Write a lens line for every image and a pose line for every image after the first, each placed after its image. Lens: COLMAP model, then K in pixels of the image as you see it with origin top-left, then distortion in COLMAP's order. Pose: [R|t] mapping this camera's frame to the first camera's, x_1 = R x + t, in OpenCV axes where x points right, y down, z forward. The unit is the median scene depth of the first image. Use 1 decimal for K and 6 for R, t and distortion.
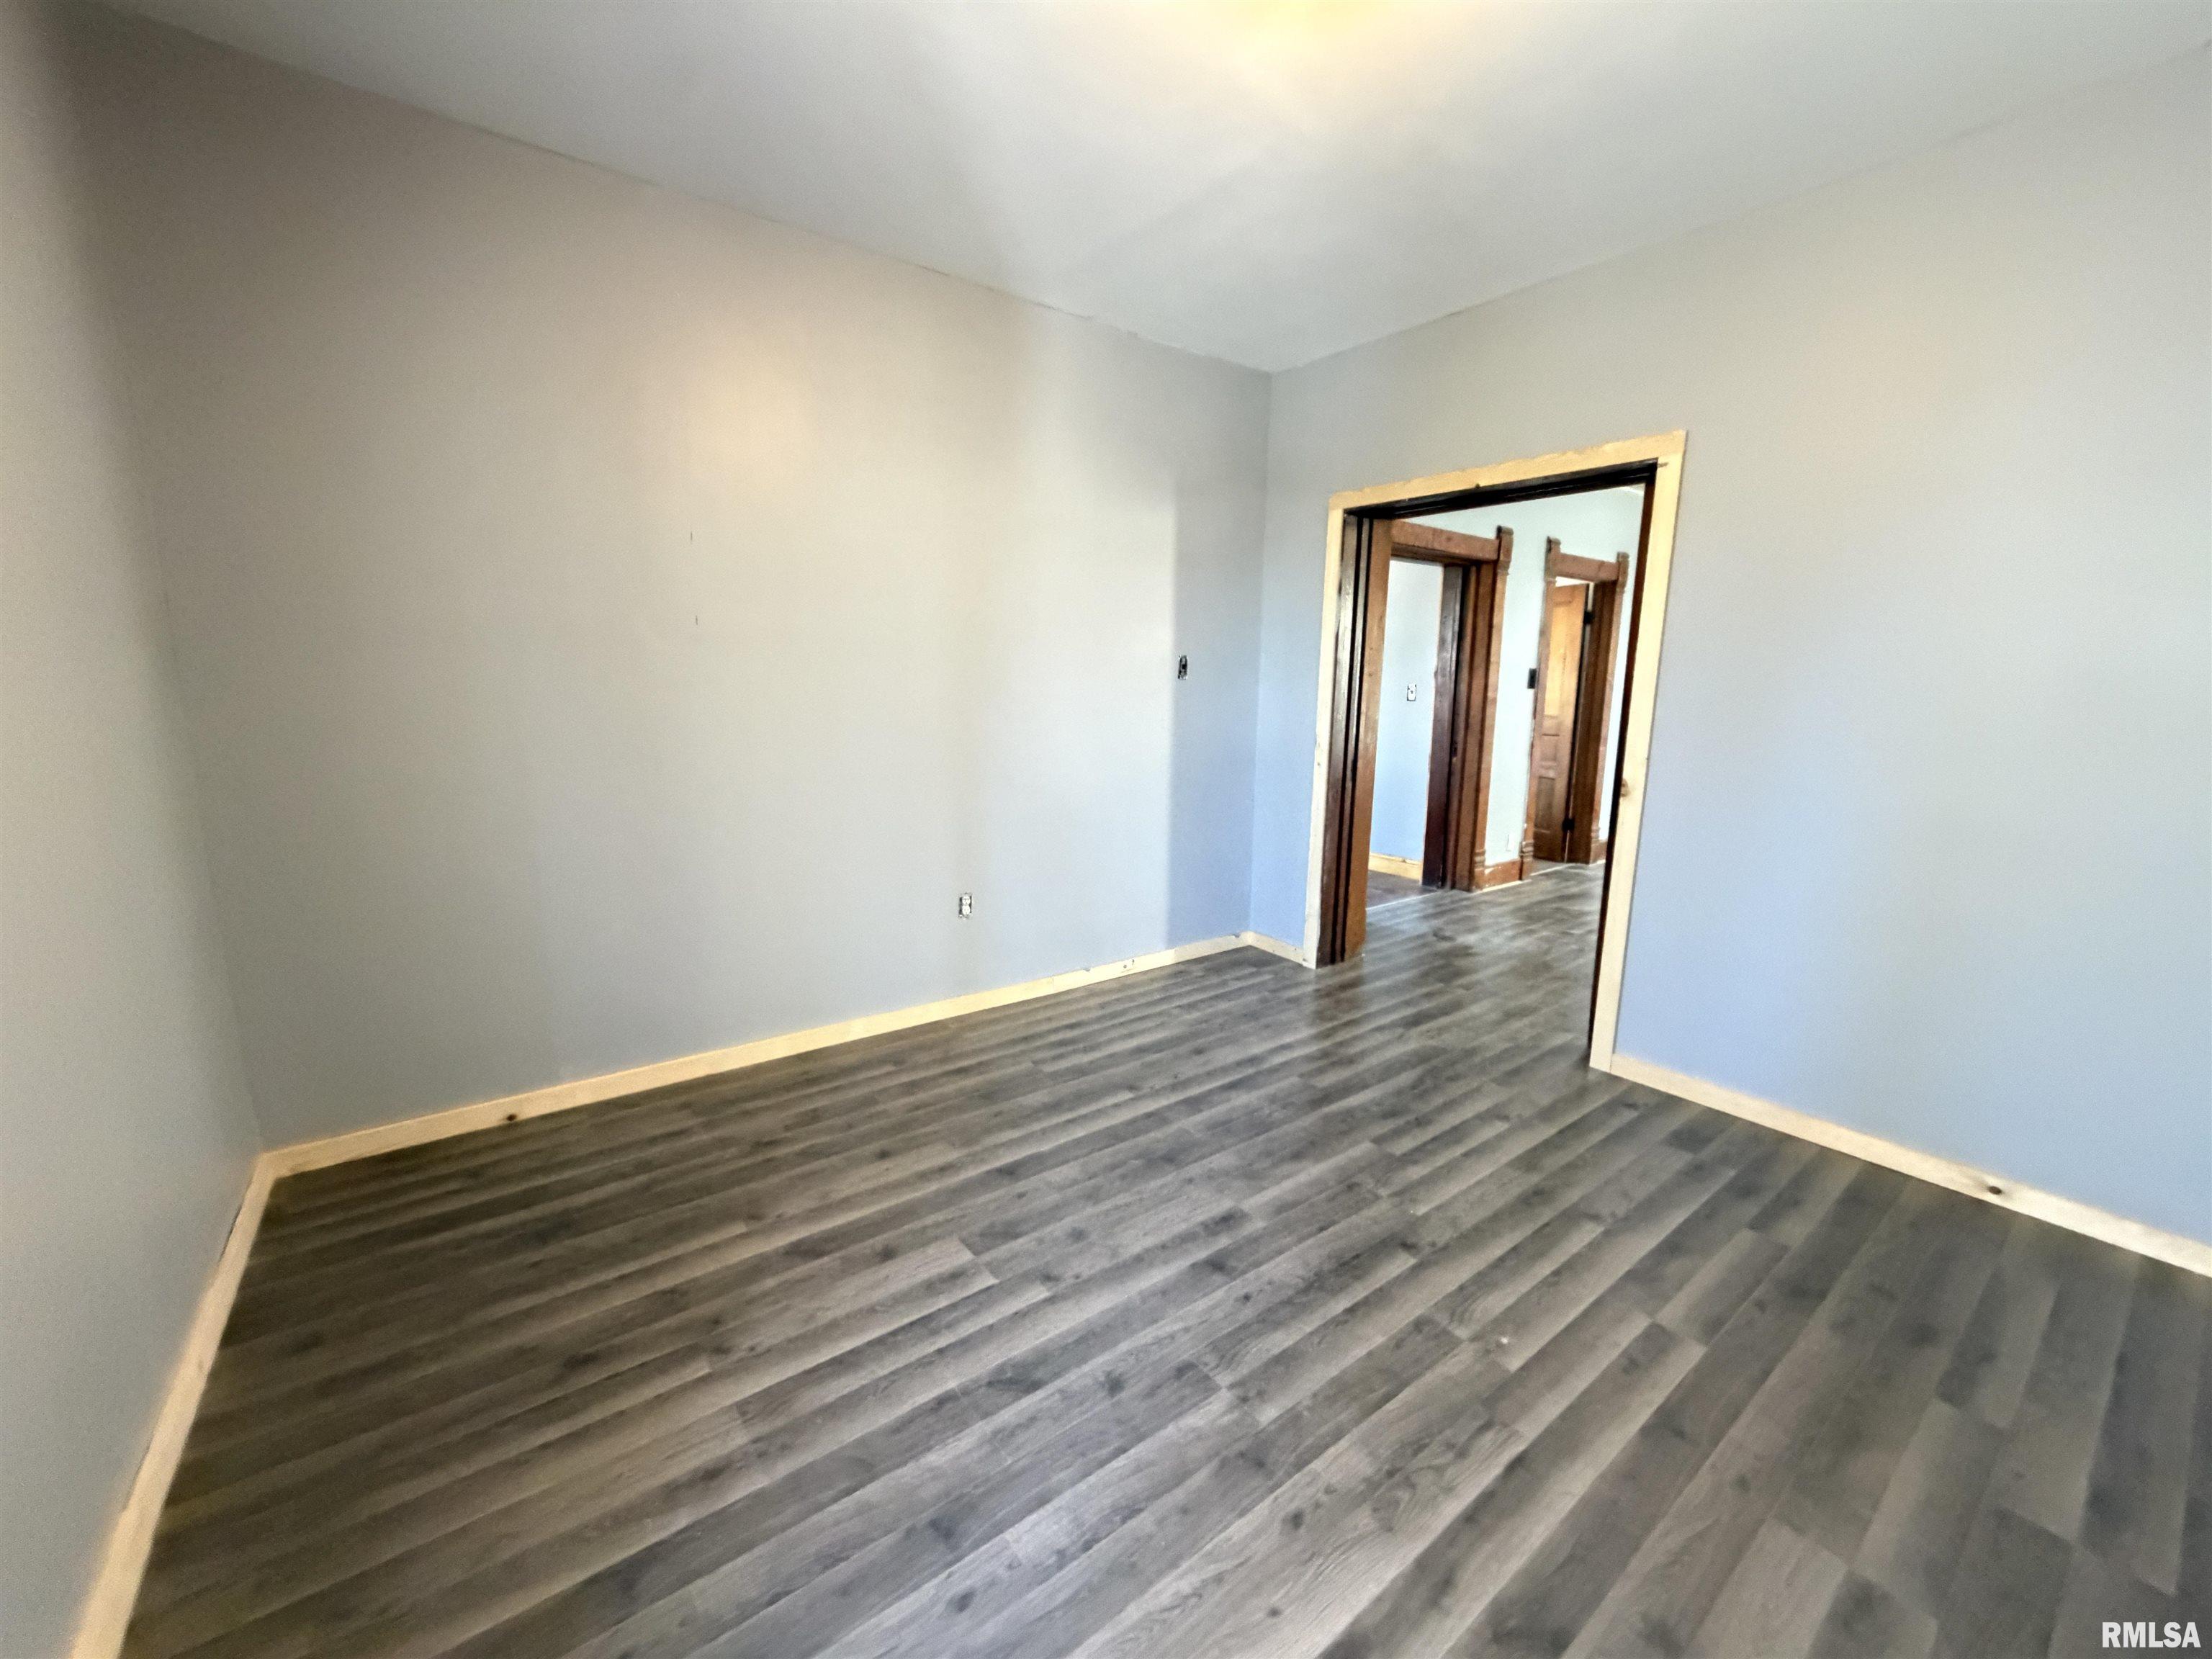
lens RADIAL K [[881.9, 0, 1108.7], [0, 881.9, 829.8], [0, 0, 1]] dist [0.001370, 0.000196]
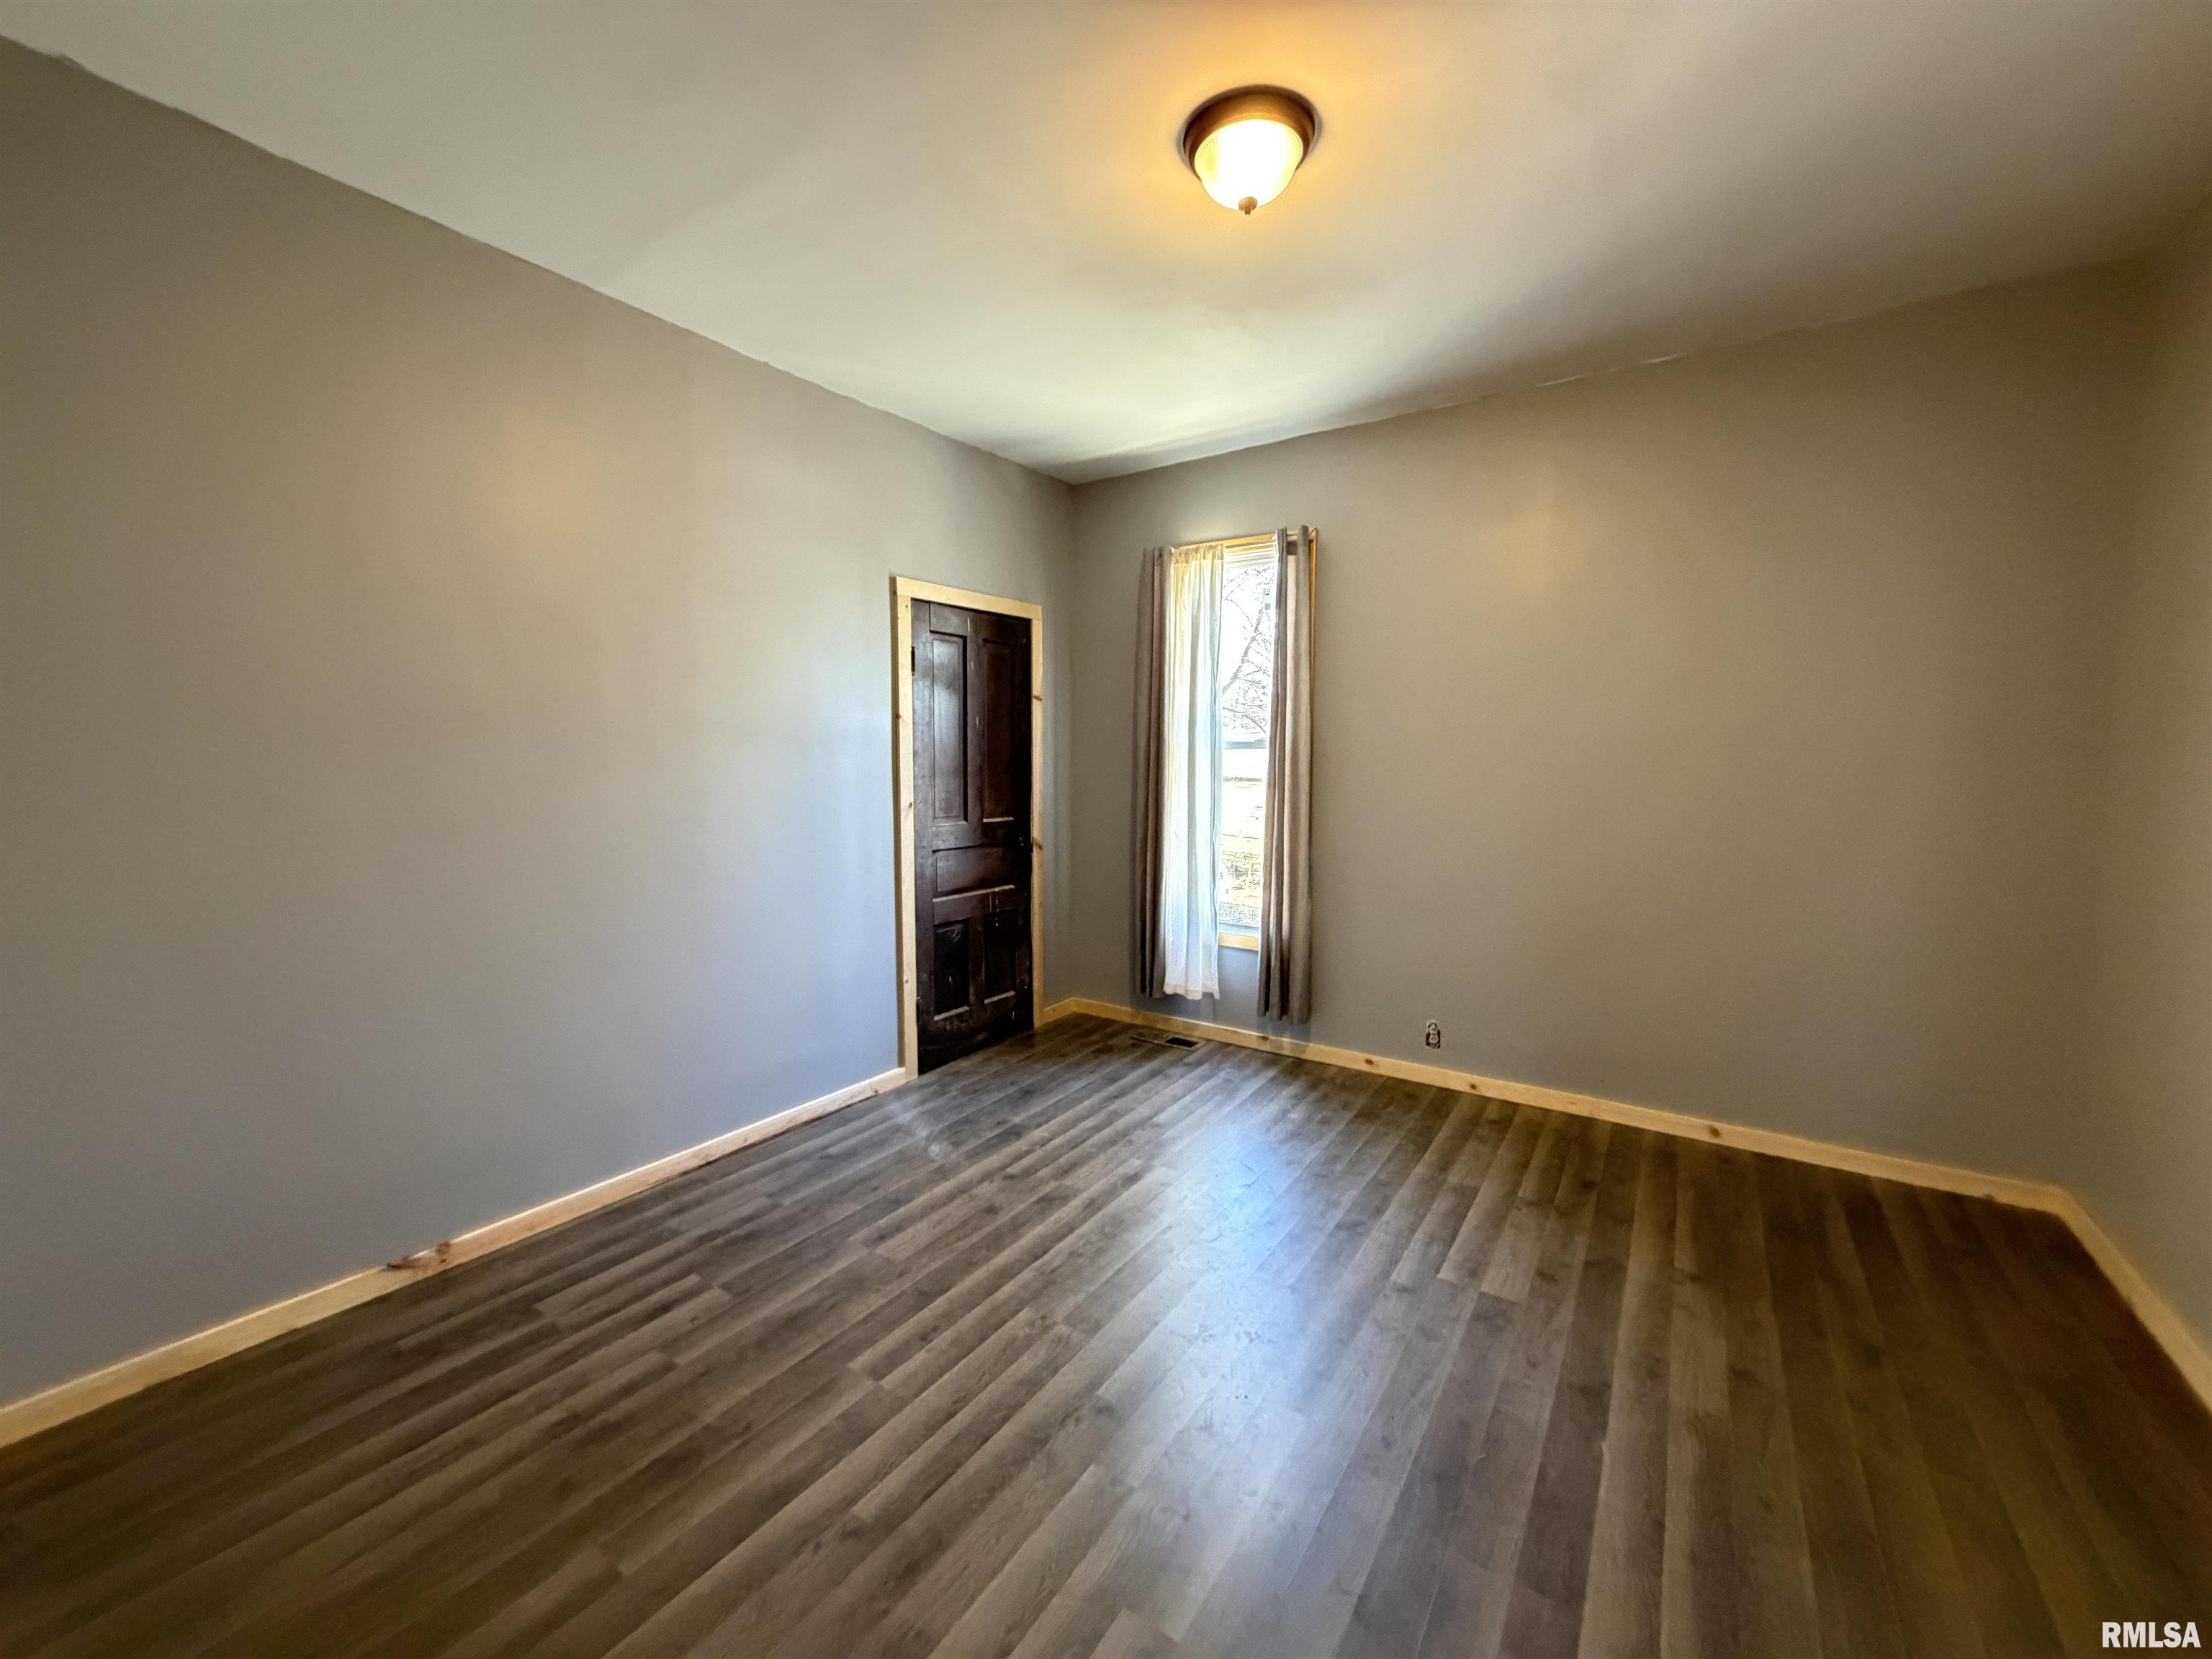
lens RADIAL K [[881.9, 0, 1102.1], [0, 881.9, 828.5], [0, 0, 1]] dist [0.001370, 0.000196]
pose [[-0.948790, 0.011978, -0.315679, 0.686019], [-0.066207, 0.969549, 0.235779, -0.324868], [0.308891, 0.244605, -0.919105, 1.862680]]
